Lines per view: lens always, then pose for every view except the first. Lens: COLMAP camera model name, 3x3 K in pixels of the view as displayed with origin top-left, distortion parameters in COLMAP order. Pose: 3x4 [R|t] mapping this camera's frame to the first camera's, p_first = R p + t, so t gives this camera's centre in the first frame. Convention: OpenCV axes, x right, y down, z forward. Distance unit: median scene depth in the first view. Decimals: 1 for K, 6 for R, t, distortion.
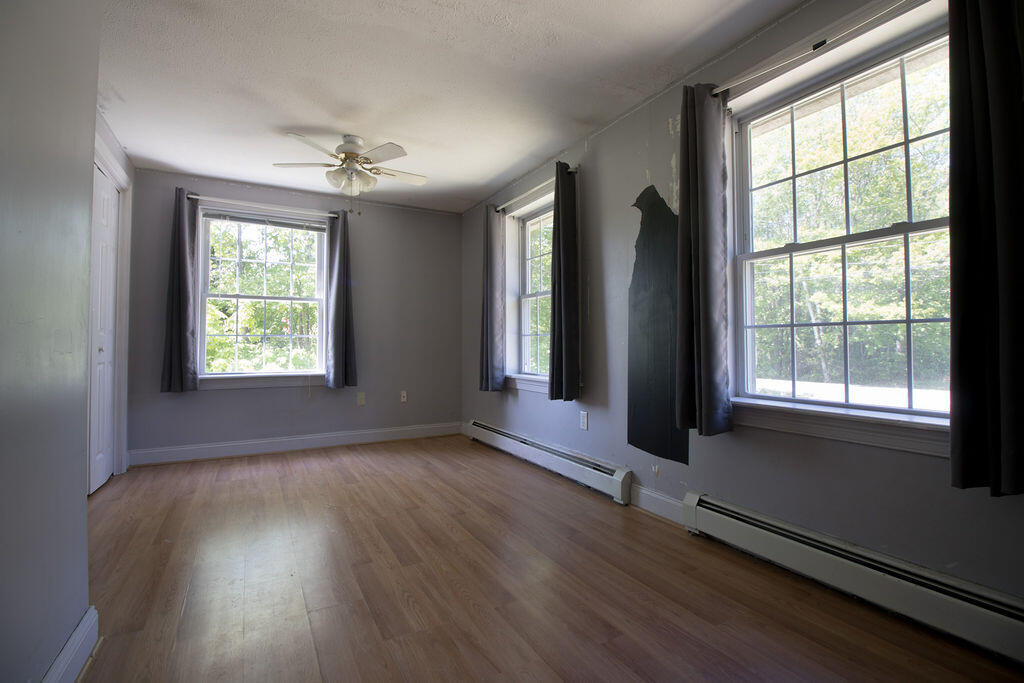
lens RADIAL K [[475.6, 0, 515.8], [0, 475.6, 334.3], [0, 0, 1]] dist [0.002671, -0.016180]
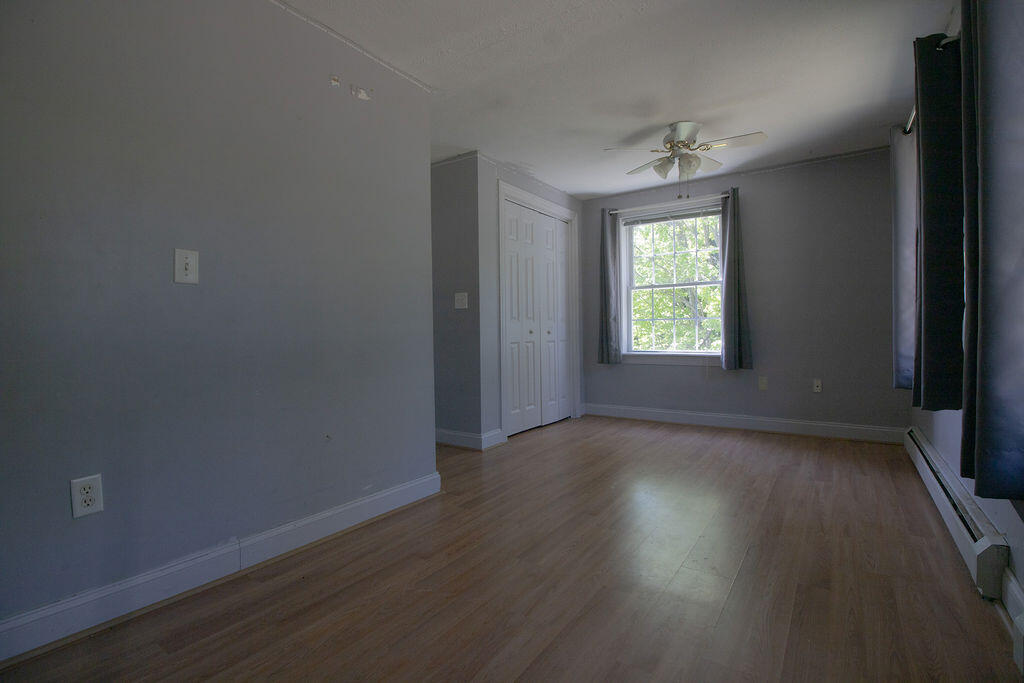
lens RADIAL K [[475.6, 0, 515.8], [0, 475.6, 334.3], [0, 0, 1]] dist [0.002671, -0.016180]
pose [[0.442876, 0.001354, -0.896582, 0.347083], [0.034452, 0.999235, 0.018527, 0.005740], [0.895920, -0.039094, 0.442491, 0.180457]]
